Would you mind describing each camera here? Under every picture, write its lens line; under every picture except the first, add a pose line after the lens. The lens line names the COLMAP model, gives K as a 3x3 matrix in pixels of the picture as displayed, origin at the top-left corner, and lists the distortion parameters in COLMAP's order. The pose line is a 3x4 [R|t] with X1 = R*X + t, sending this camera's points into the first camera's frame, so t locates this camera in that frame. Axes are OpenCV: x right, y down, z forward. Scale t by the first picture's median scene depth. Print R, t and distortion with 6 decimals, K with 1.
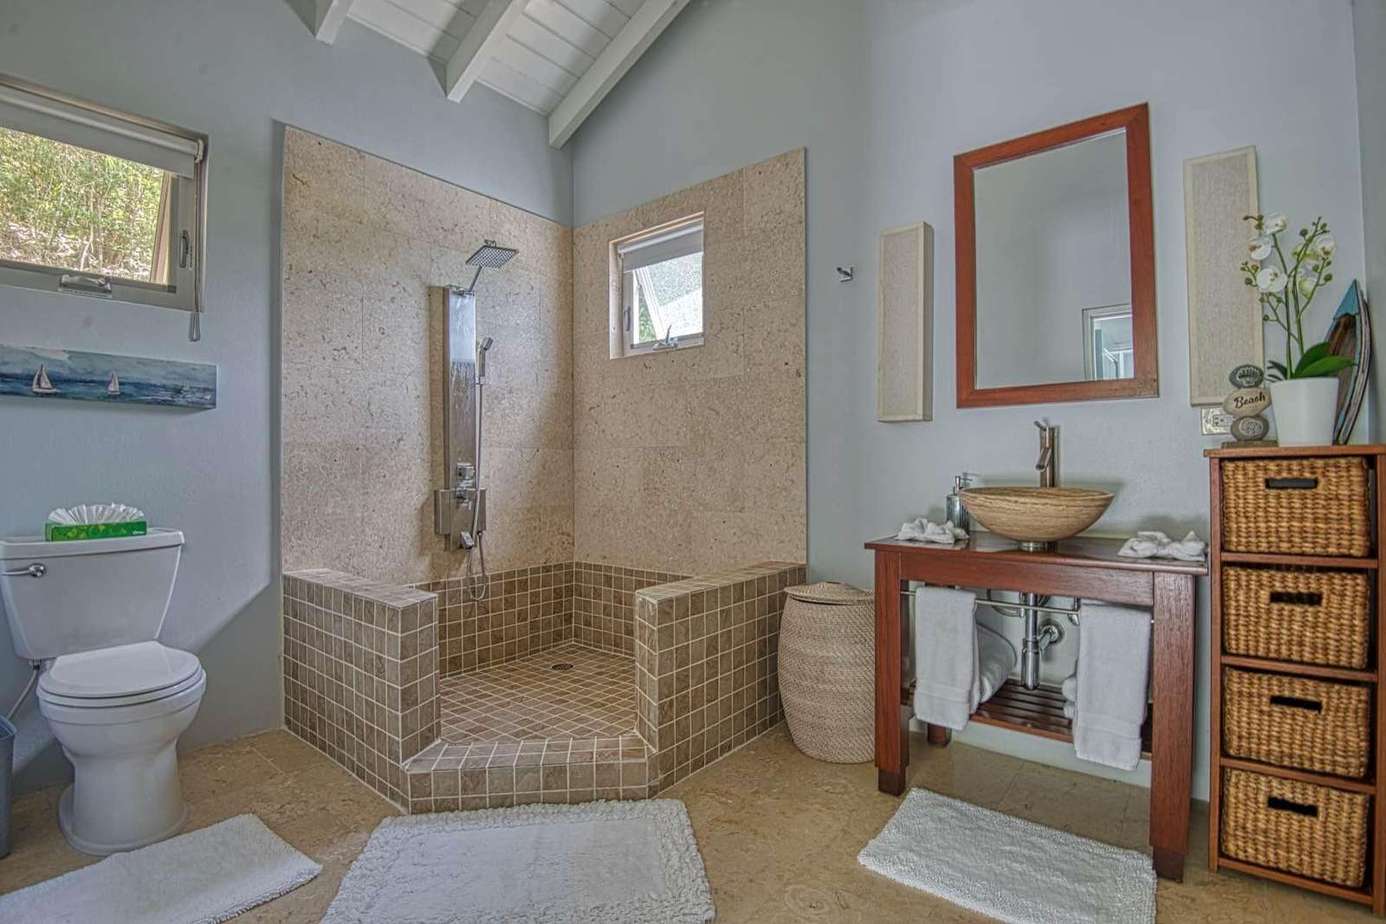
lens RADIAL K [[644.1, 0, 694.3], [0, 644.1, 464.6], [0, 0, 1]] dist [-0.019935, -0.012317]
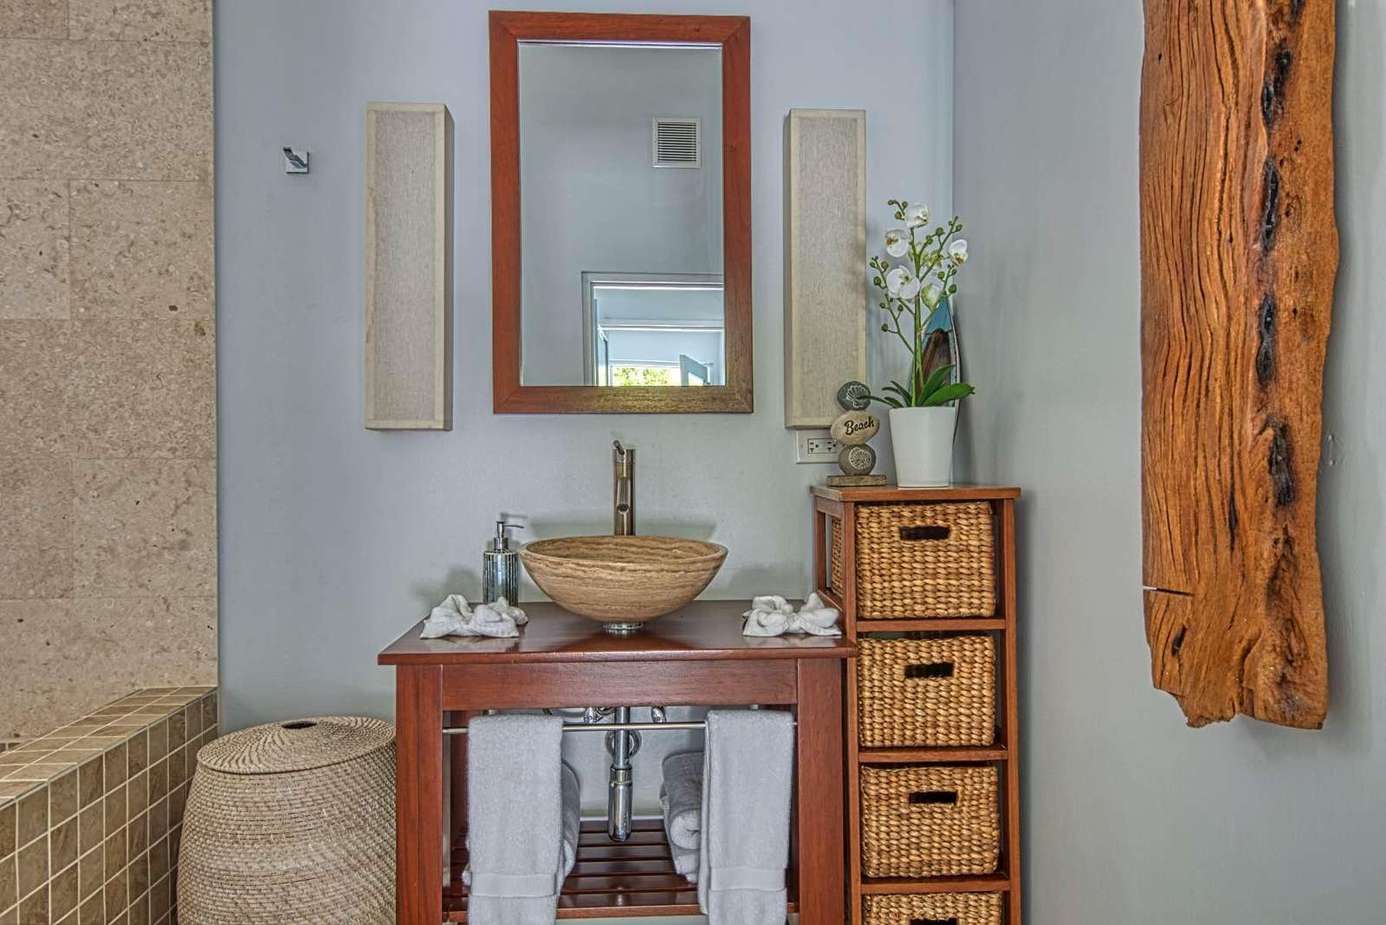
lens RADIAL K [[933.9, 0, 682.0], [0, 933.9, 465.1], [0, 0, 1]] dist [0.017117, -0.009384]
pose [[0.741979, -0.001447, 0.670421, -0.109419], [-0.002864, 0.999982, 0.005328, -0.061300], [-0.670417, -0.005873, 0.741961, 0.274715]]
